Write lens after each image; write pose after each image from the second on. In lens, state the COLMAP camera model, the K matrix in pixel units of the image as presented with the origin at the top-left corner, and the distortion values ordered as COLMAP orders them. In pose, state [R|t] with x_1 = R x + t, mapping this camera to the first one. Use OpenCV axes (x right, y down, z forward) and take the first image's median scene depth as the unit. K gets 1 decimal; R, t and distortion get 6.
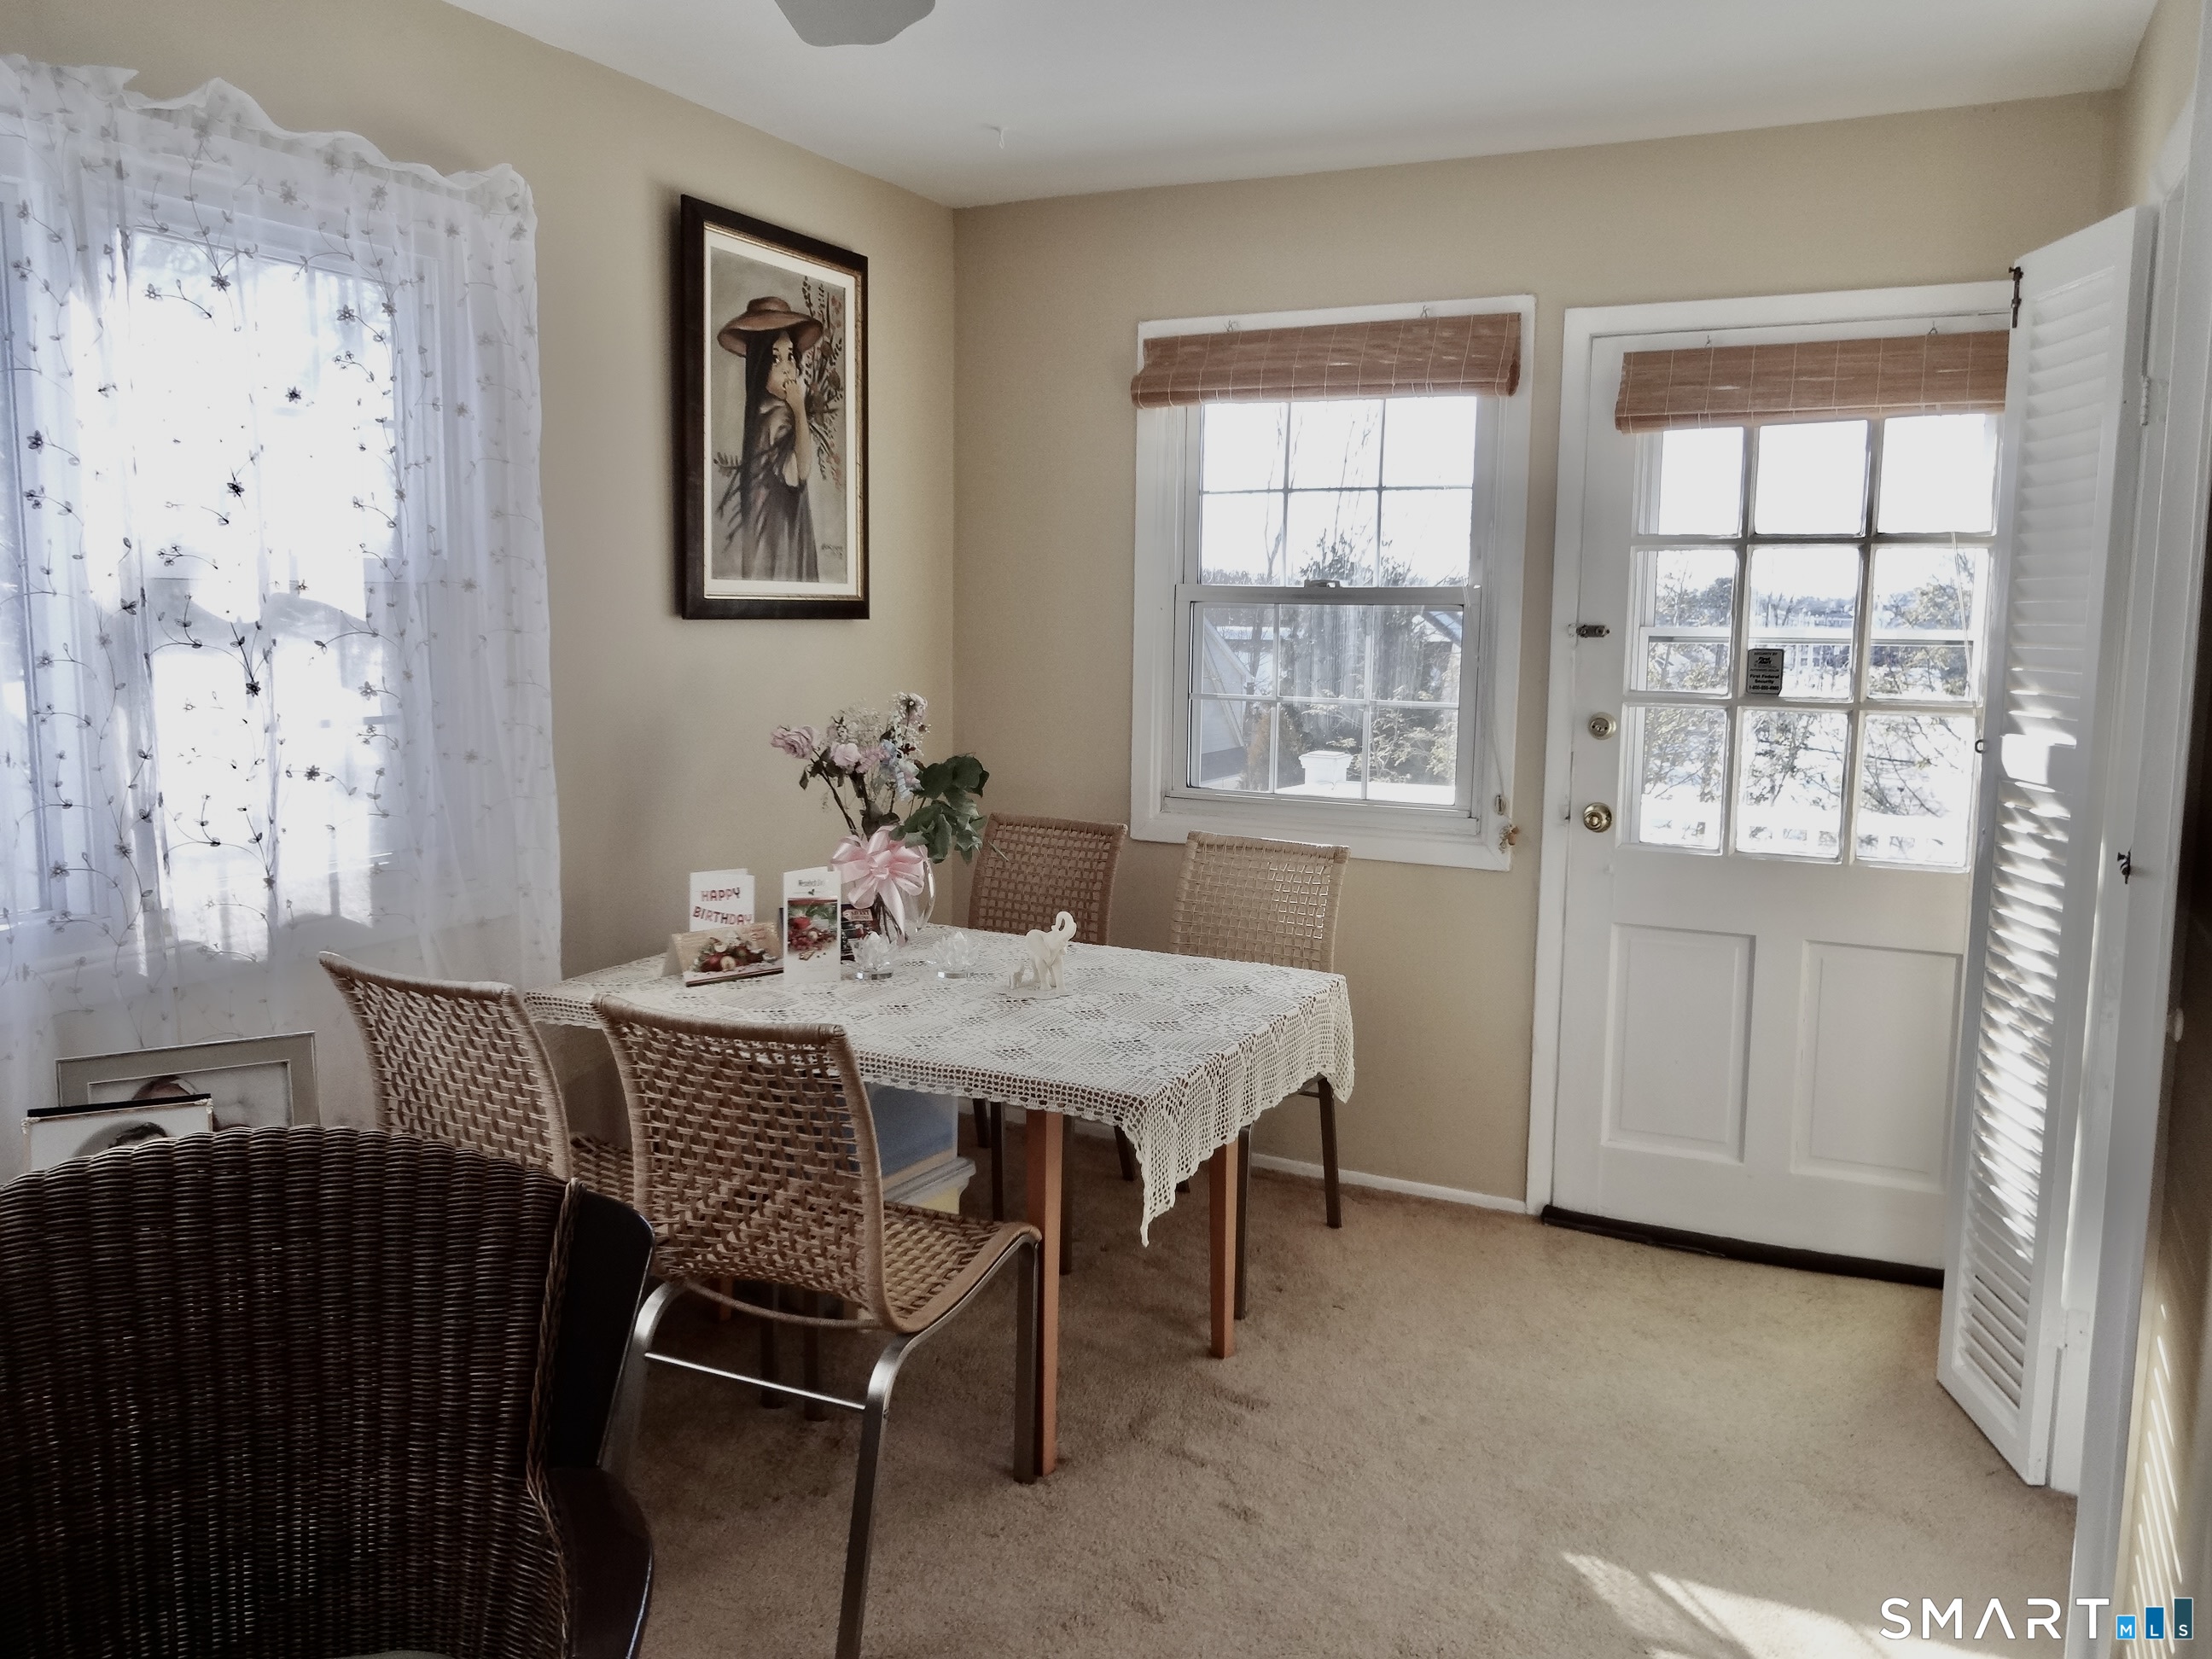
lens RADIAL K [[1650.8, 0, 1091.2], [0, 1650.8, 840.6], [0, 0, 1]] dist [0.008605, -0.015865]
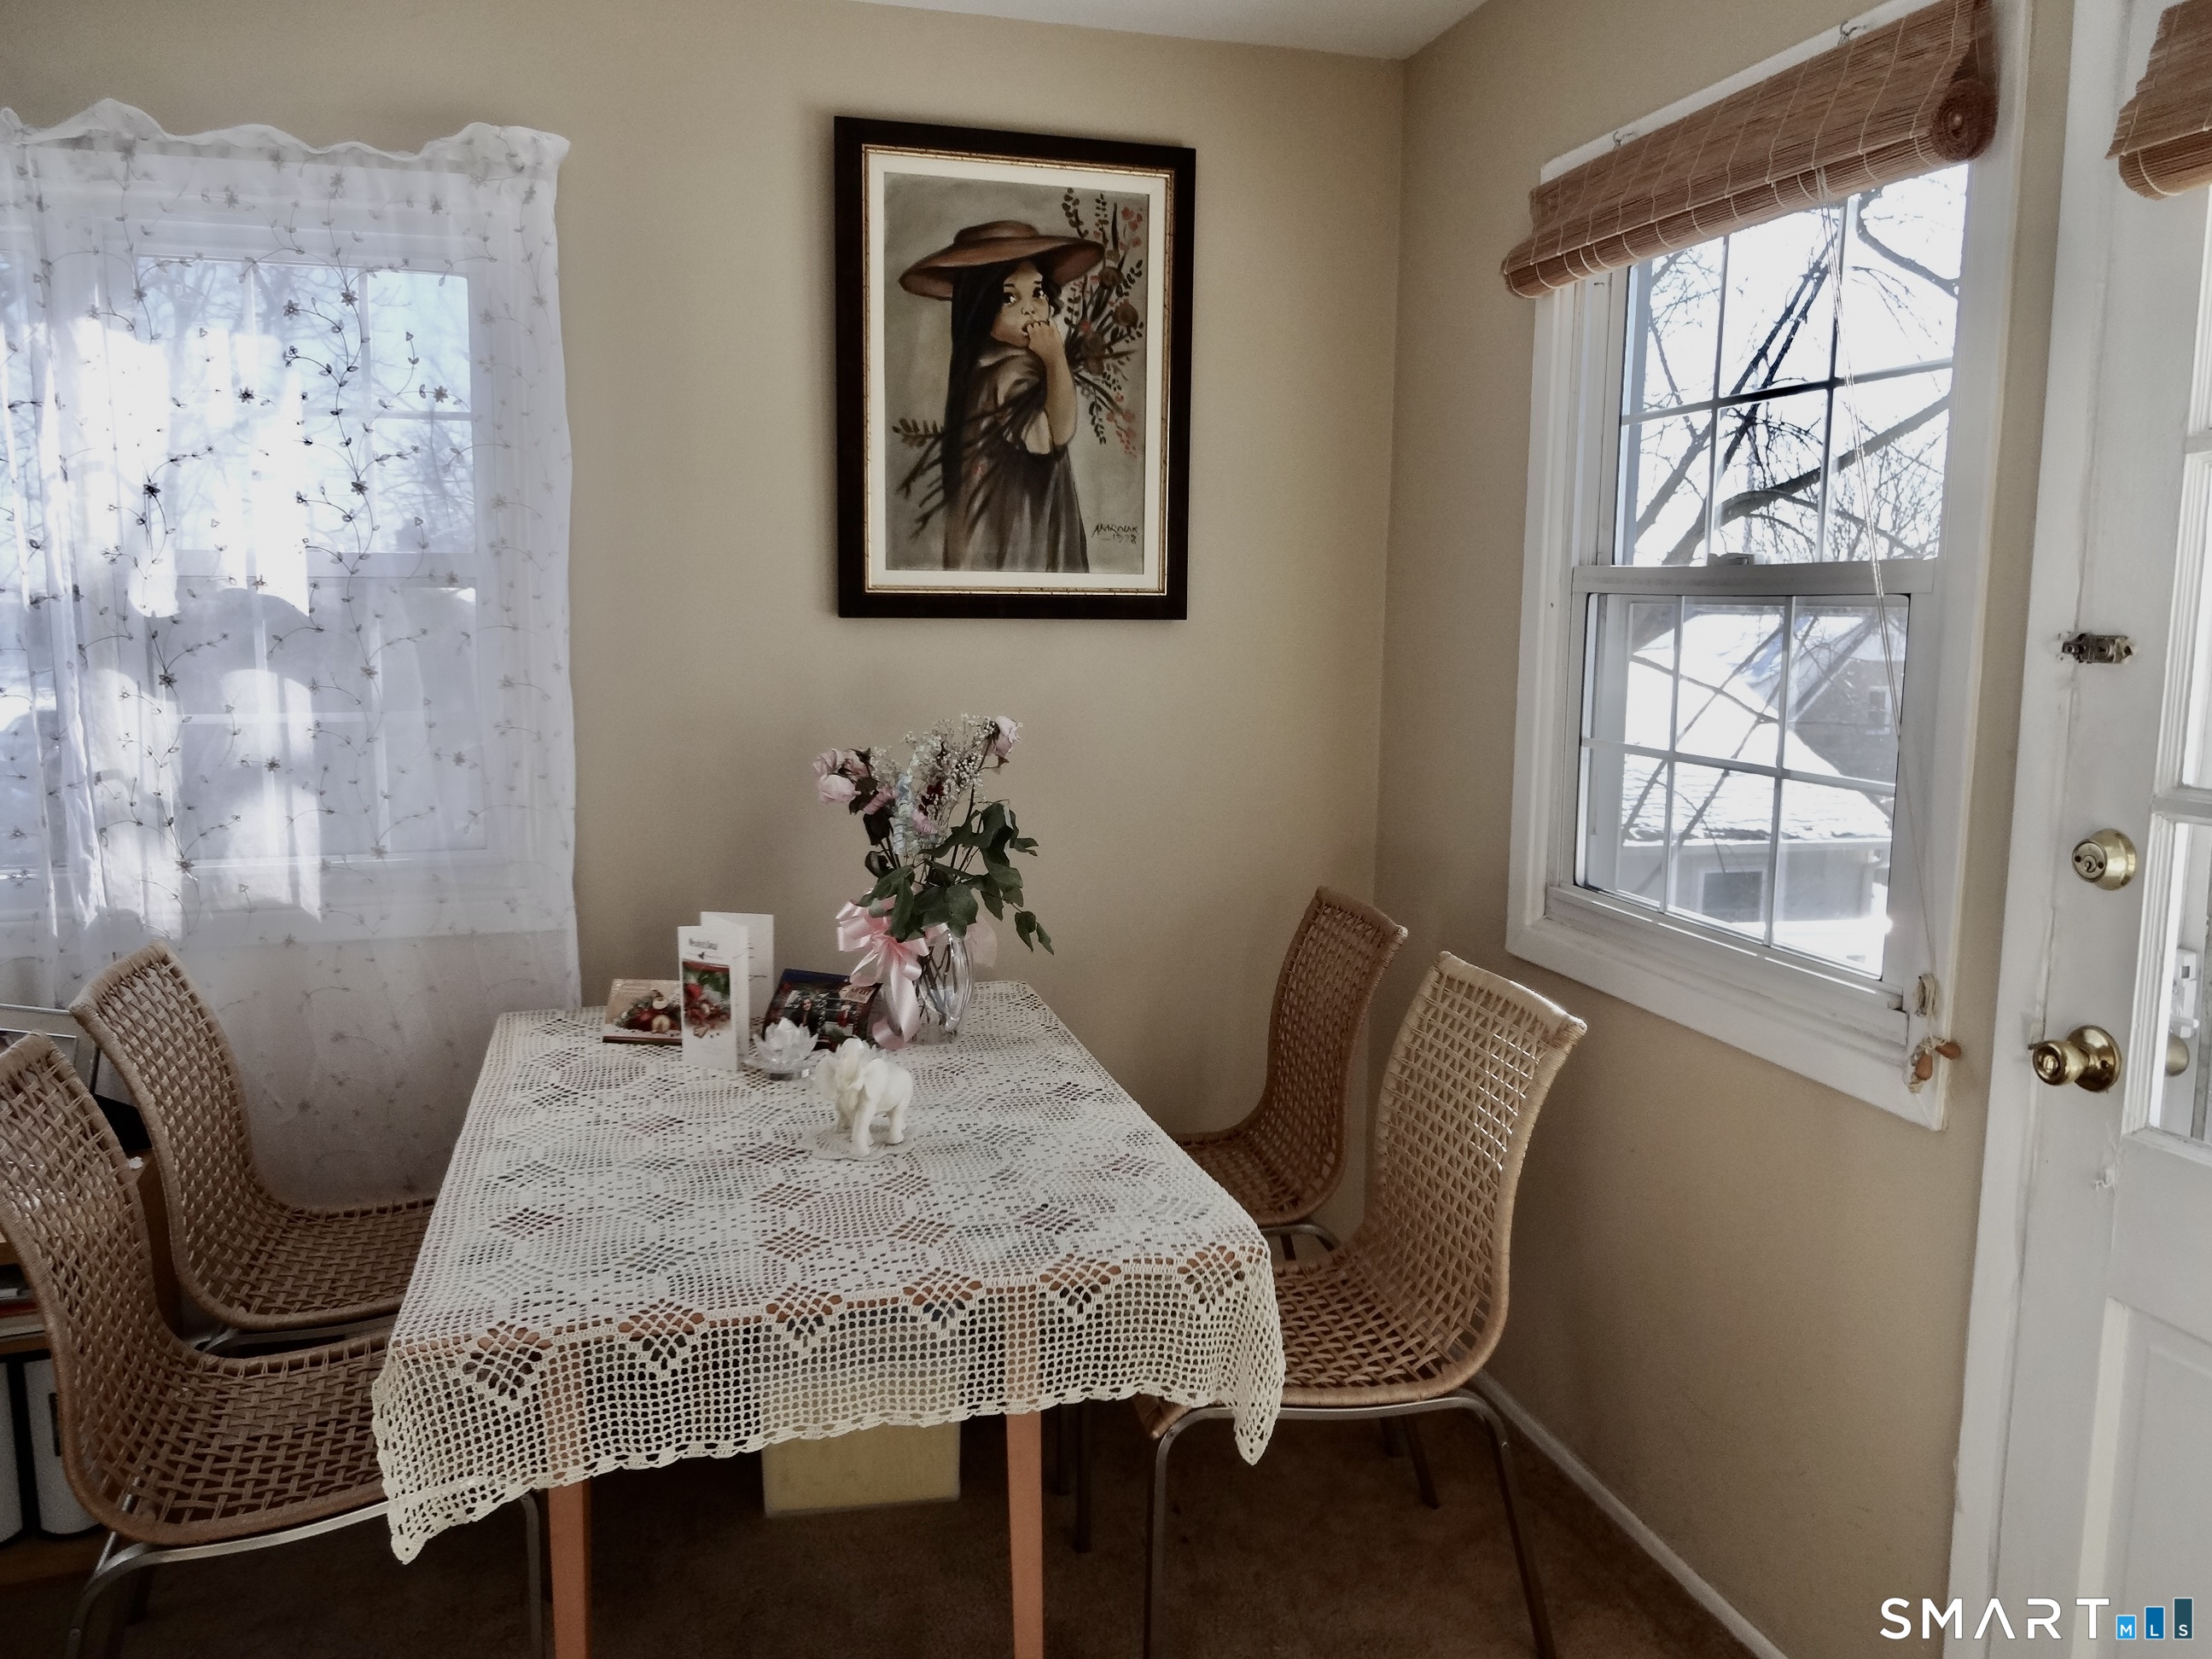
lens RADIAL K [[1650.8, 0, 1098.0], [0, 1650.8, 823.4], [0, 0, 1]] dist [0.008605, -0.015865]
pose [[0.680008, 0.093314, -0.727242, 0.452263], [-0.102500, 0.994227, 0.031728, -0.065088], [0.726005, 0.052967, 0.685647, 0.488965]]
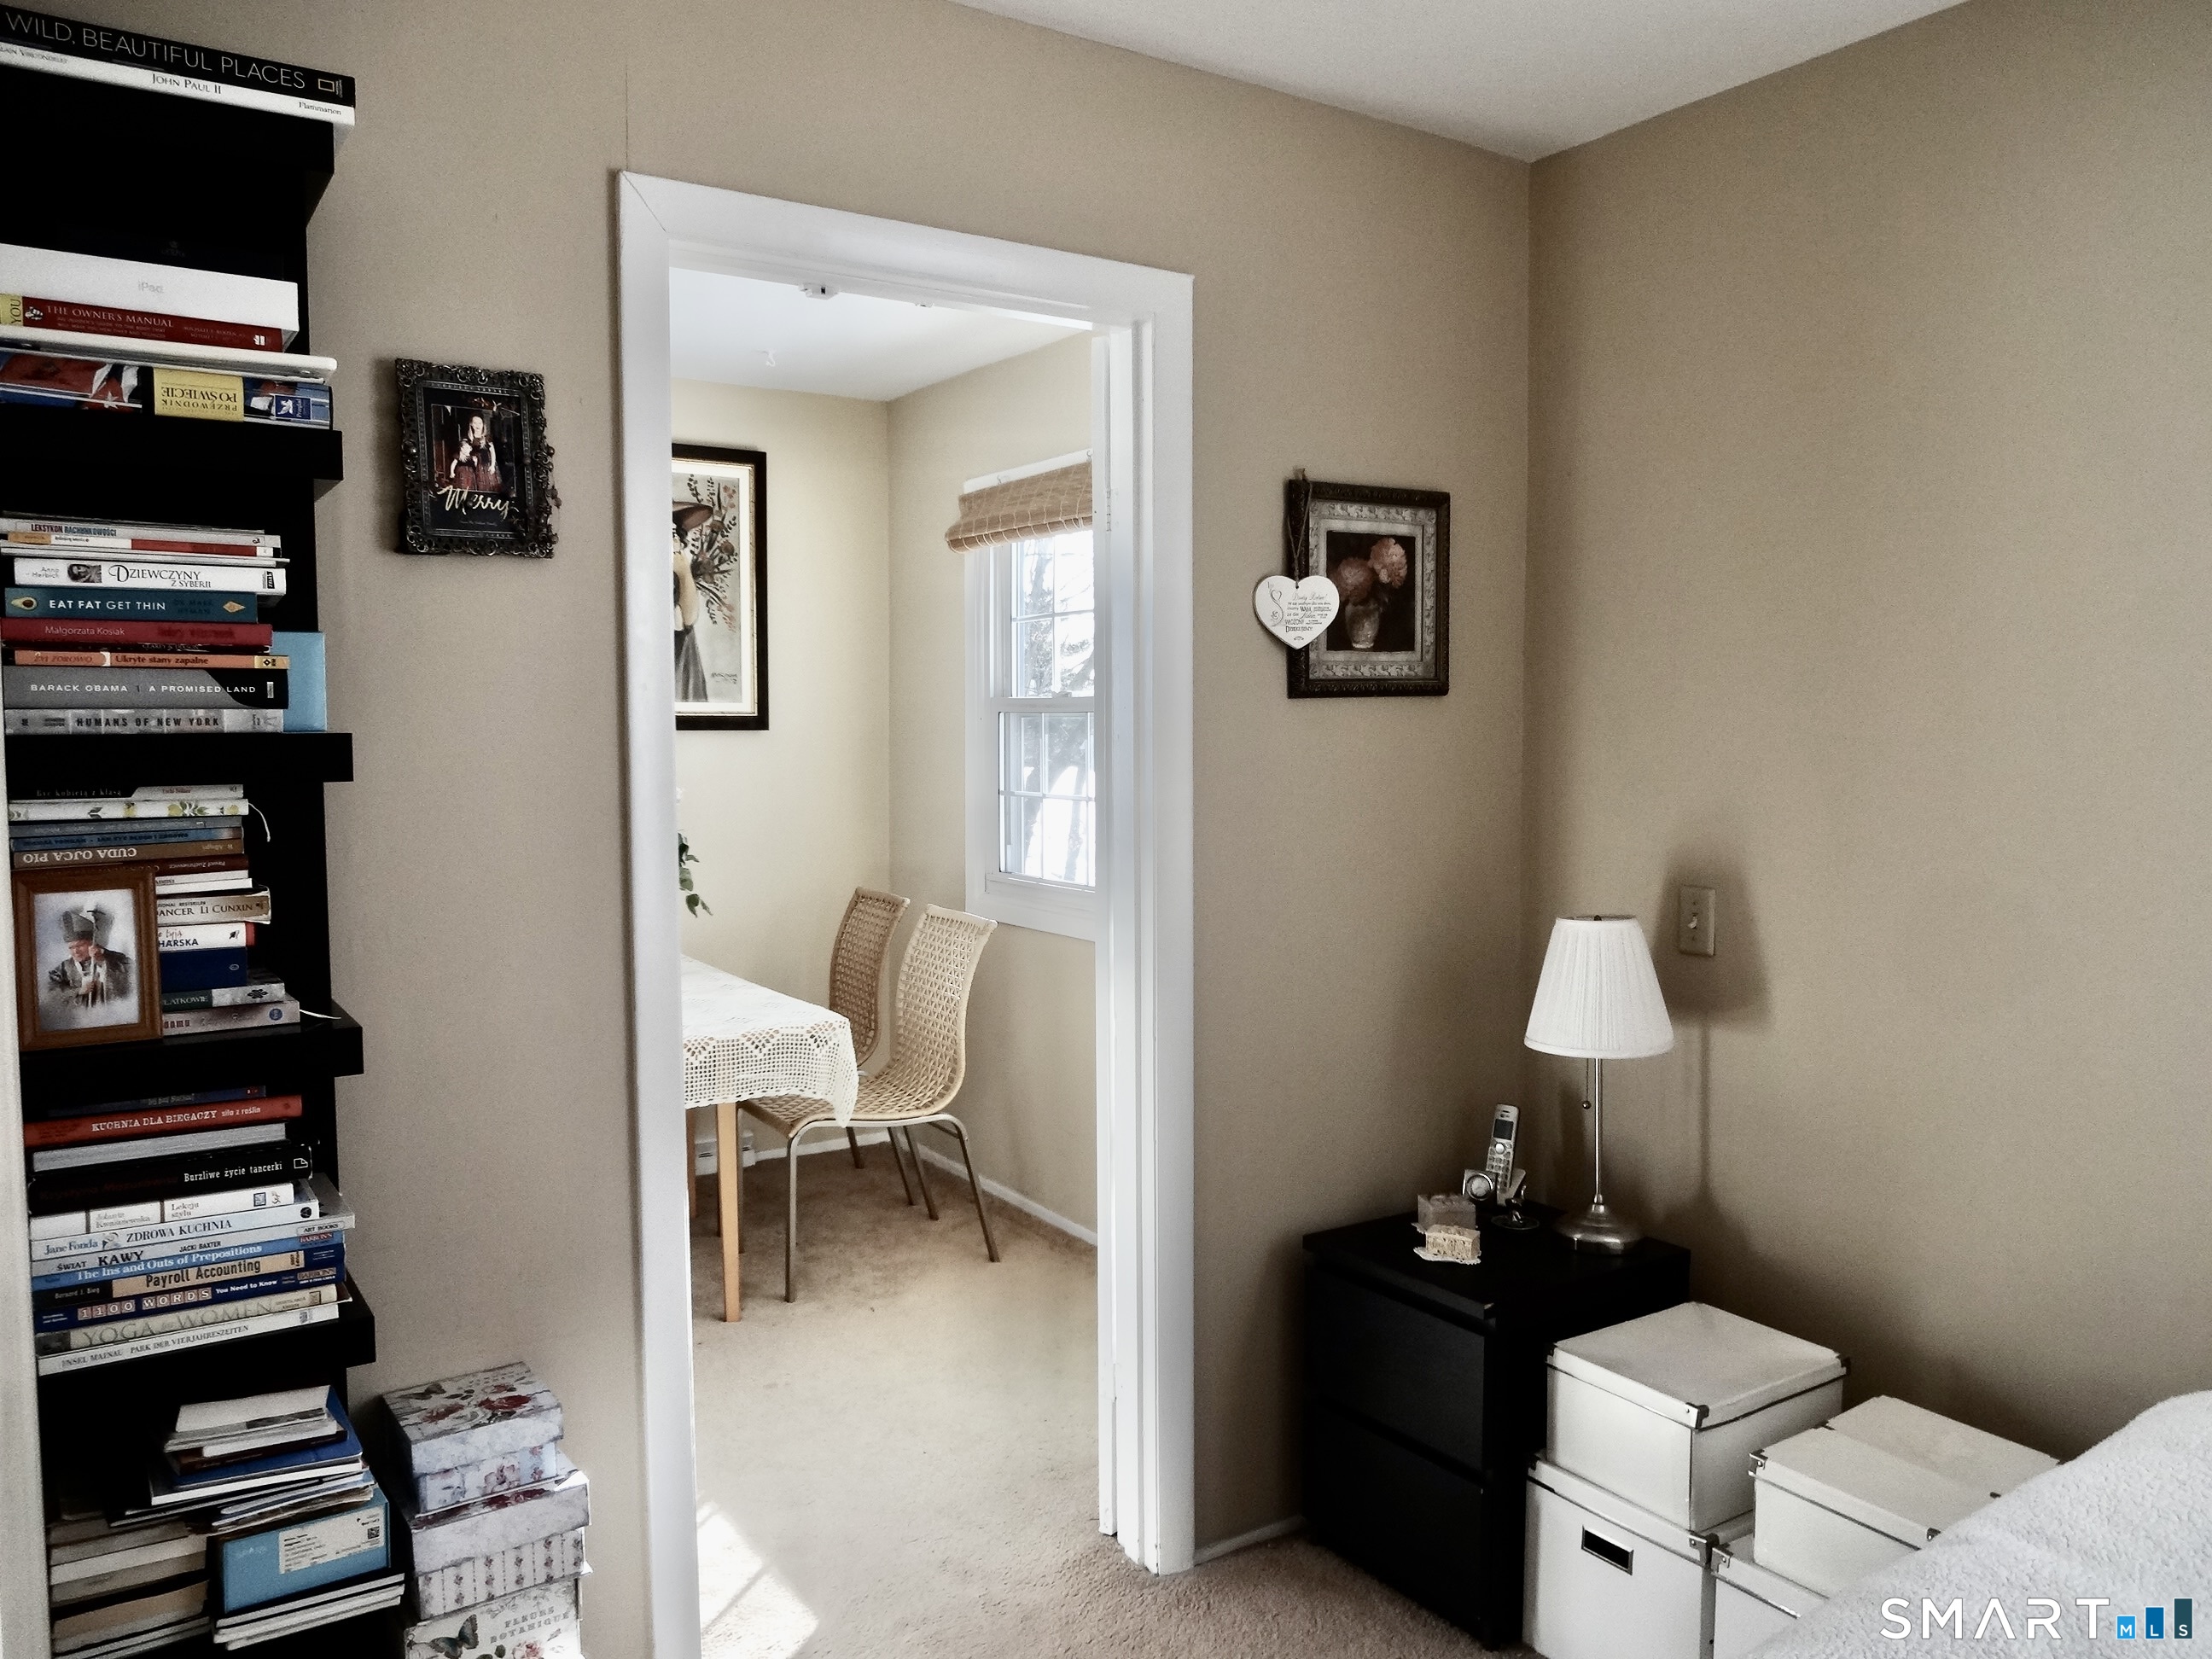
lens RADIAL K [[1650.8, 0, 1107.4], [0, 1650.8, 813.8], [0, 0, 1]] dist [0.008605, -0.015865]
pose [[0.868430, 0.015690, -0.495564, 0.796661], [-0.057951, 0.995861, -0.070023, 0.004771], [0.492414, 0.089529, 0.865744, 0.037701]]
